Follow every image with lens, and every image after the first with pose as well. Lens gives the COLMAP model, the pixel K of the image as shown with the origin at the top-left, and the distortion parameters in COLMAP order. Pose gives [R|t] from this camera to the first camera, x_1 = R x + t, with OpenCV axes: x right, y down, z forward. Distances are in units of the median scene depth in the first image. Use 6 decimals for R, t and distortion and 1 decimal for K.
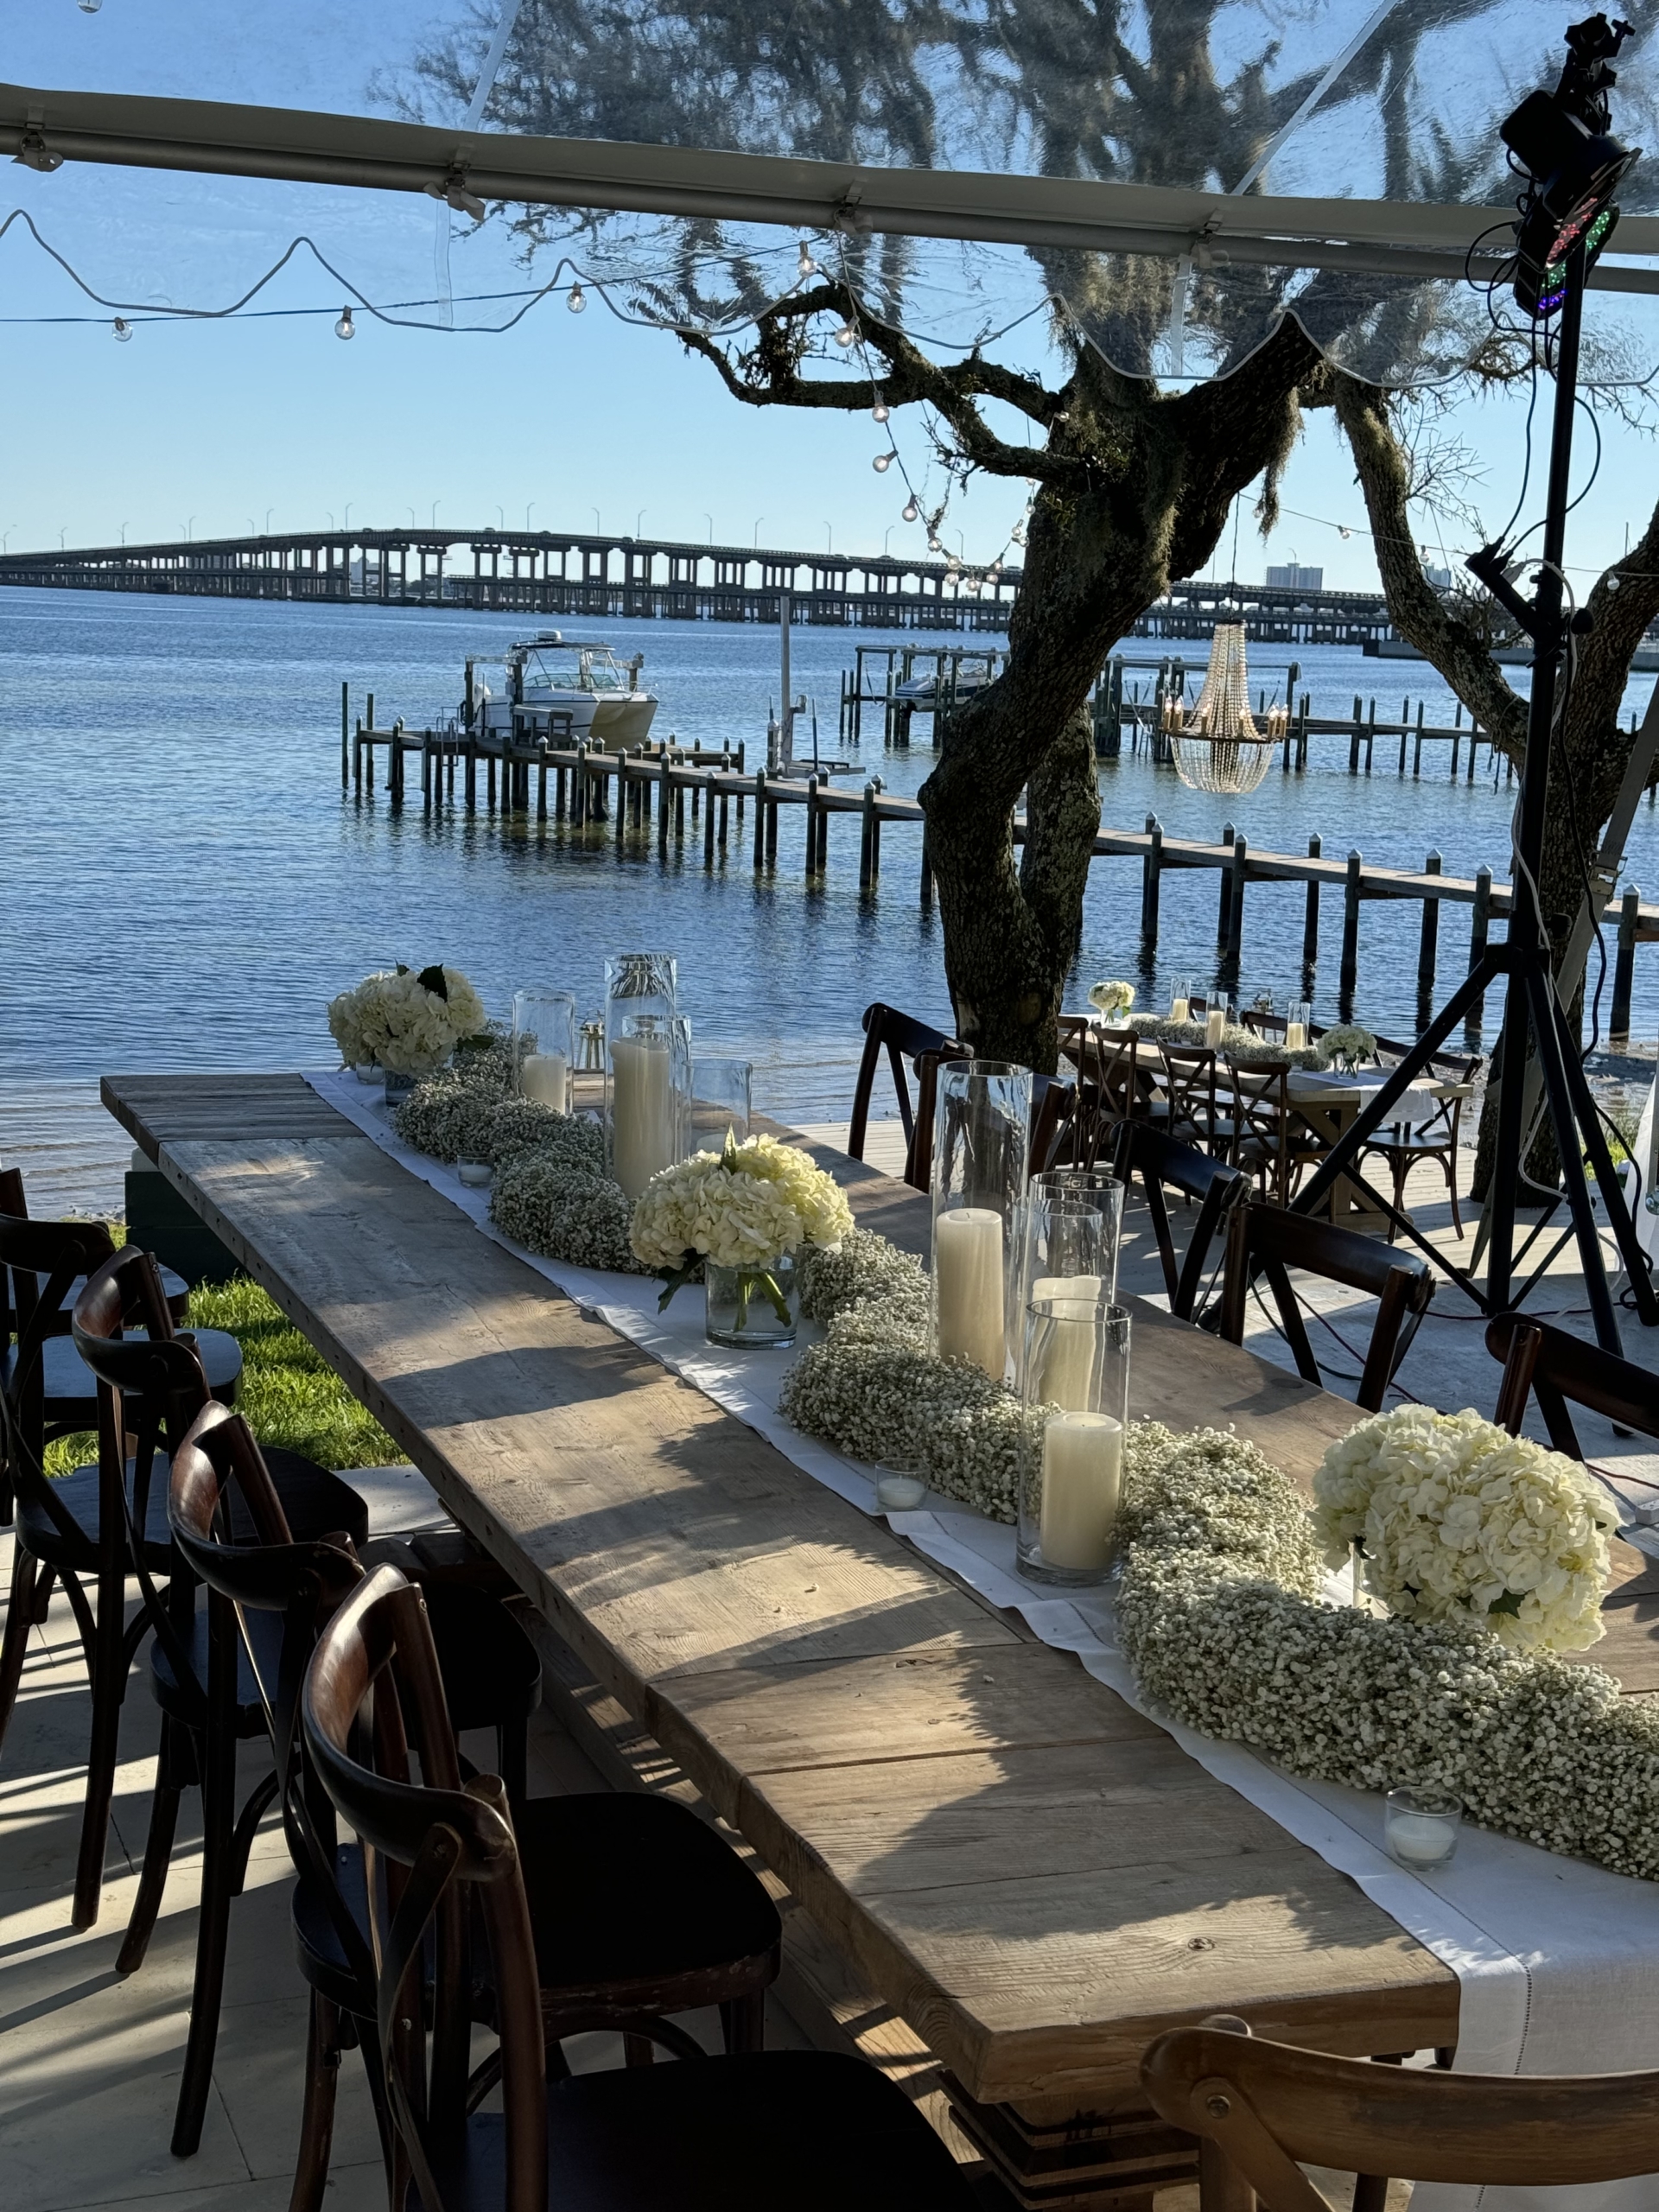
lens RADIAL K [[3106.2, 0, 829.5], [0, 3106.2, 1106.0], [0, 0, 1]] dist [0.138987, -0.134419]
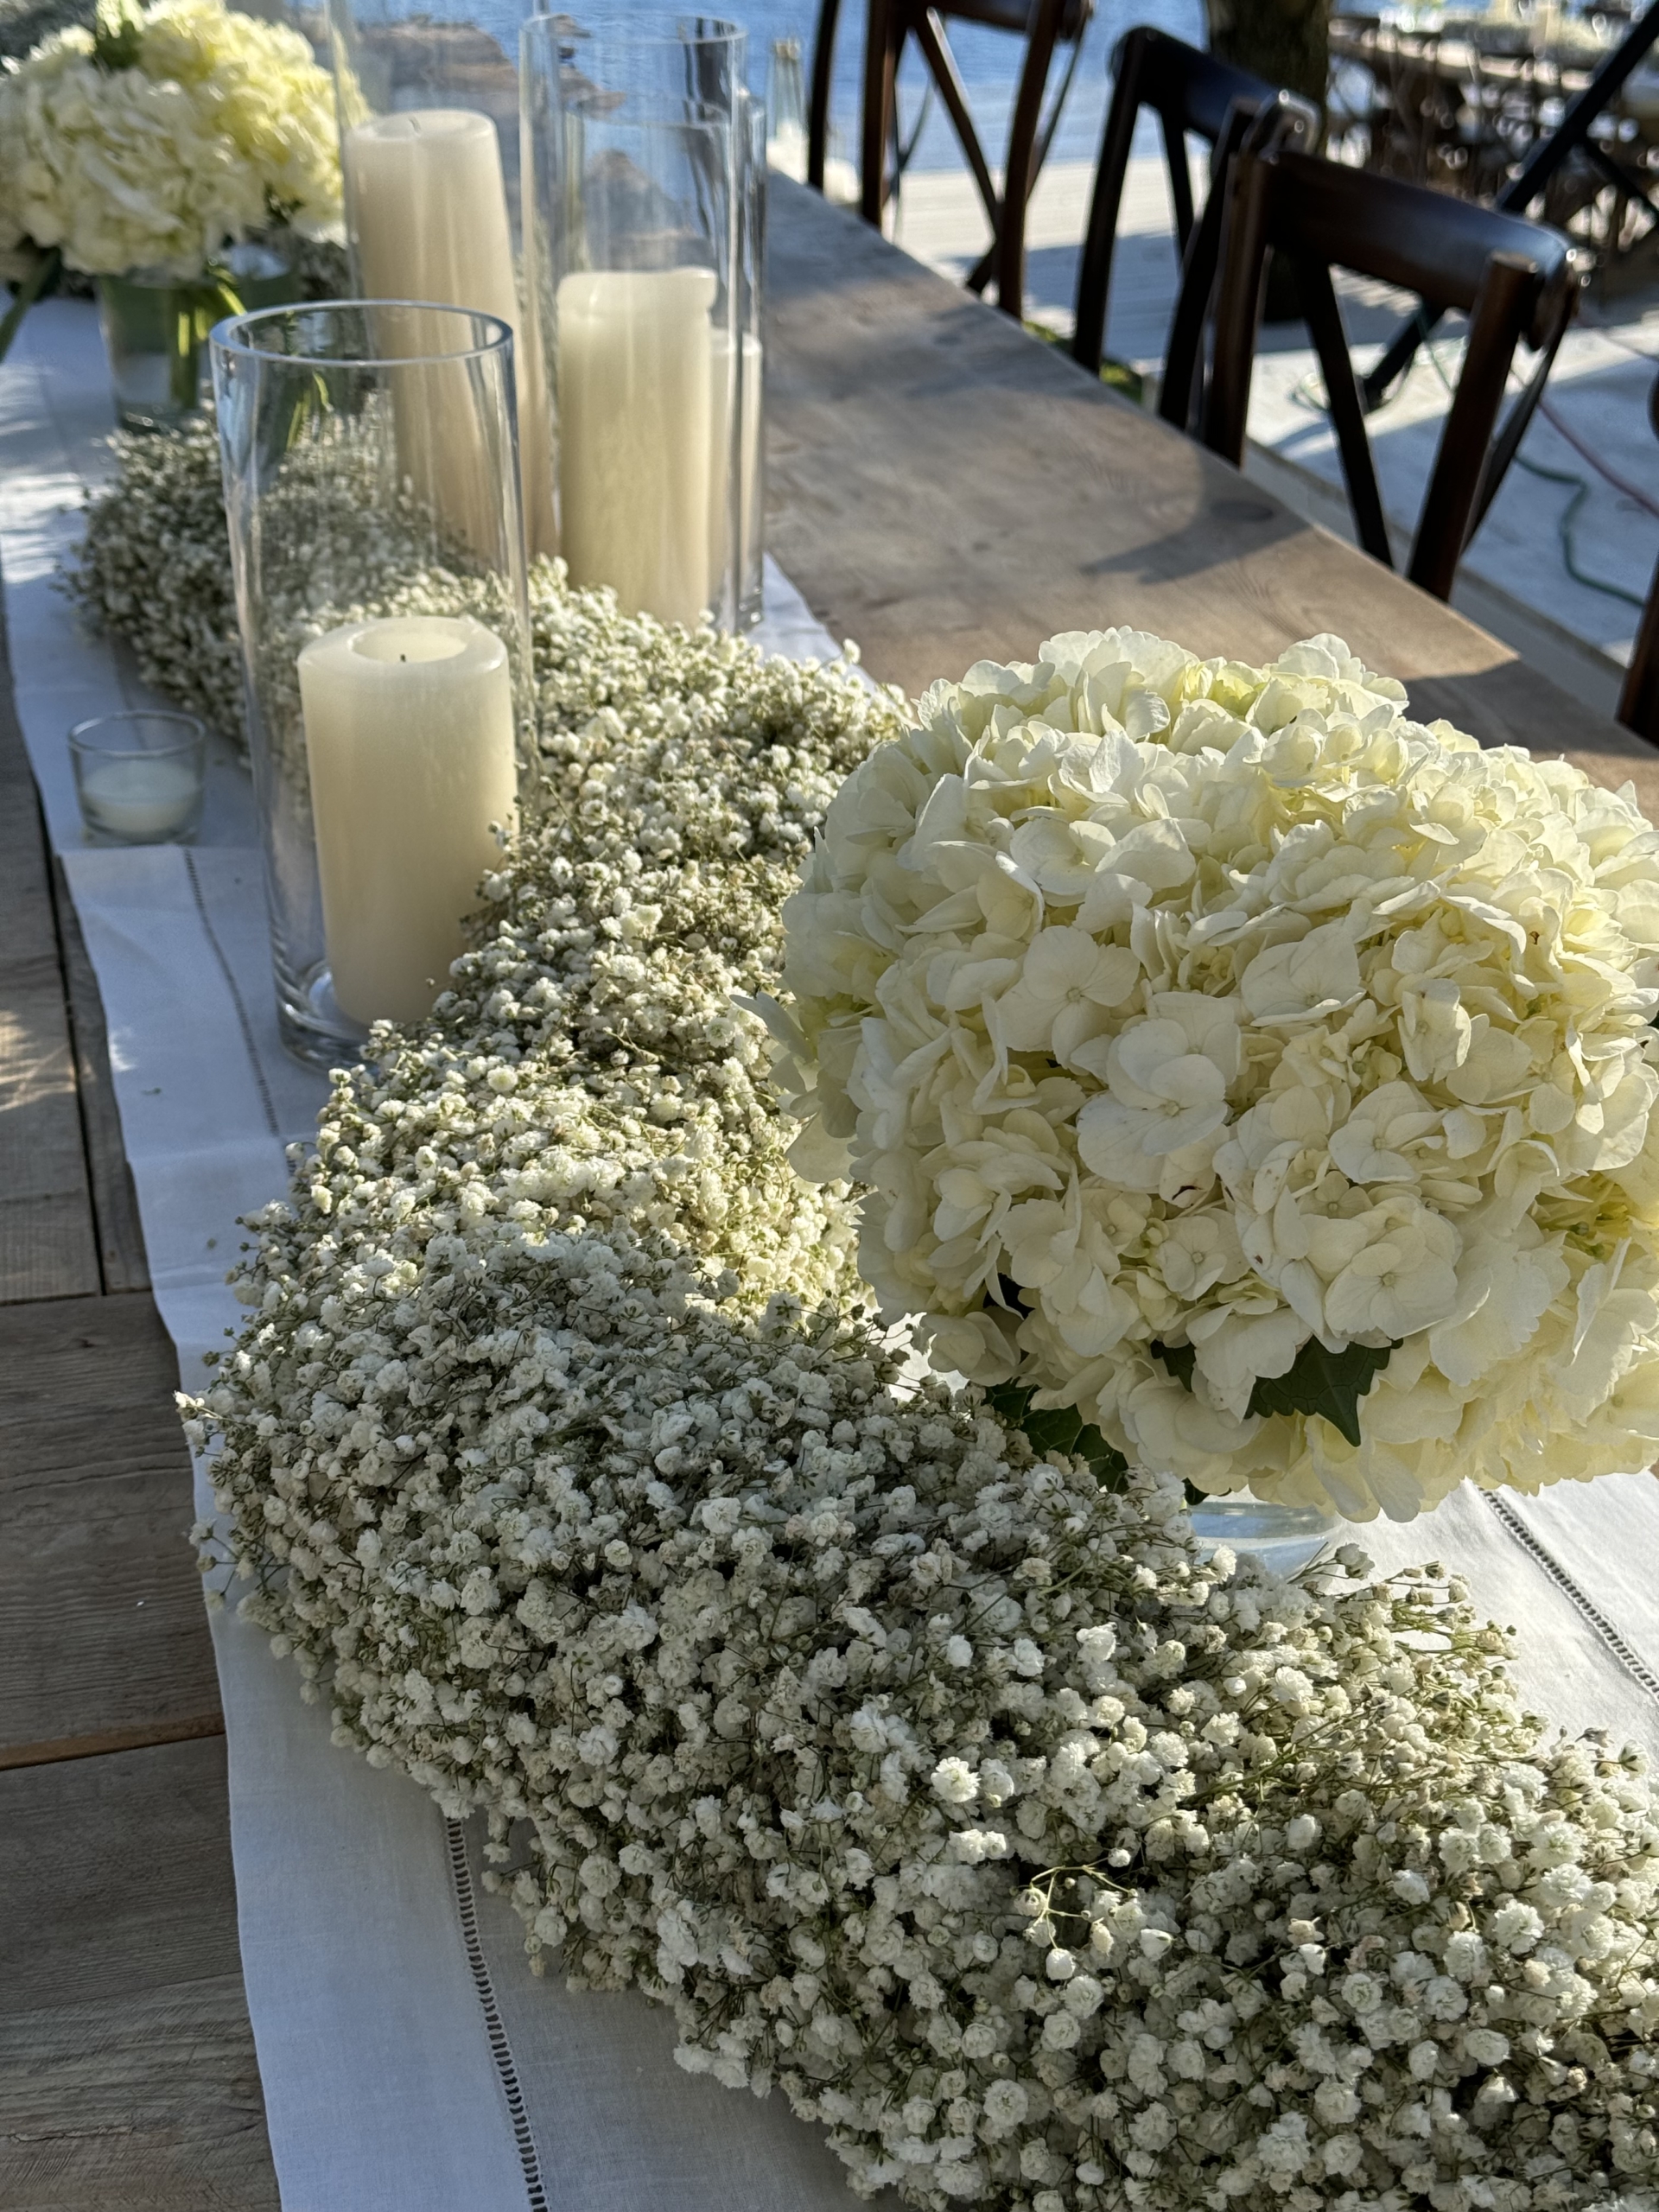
lens RADIAL K [[3106.2, 0, 829.5], [0, 3106.2, 1106.0], [0, 0, 1]] dist [0.138987, -0.134419]
pose [[0.994328, 0.011698, -0.105709, 0.200311], [0.018861, 0.958783, 0.283513, 0.057463], [0.104668, -0.283899, 0.953124, 0.736986]]
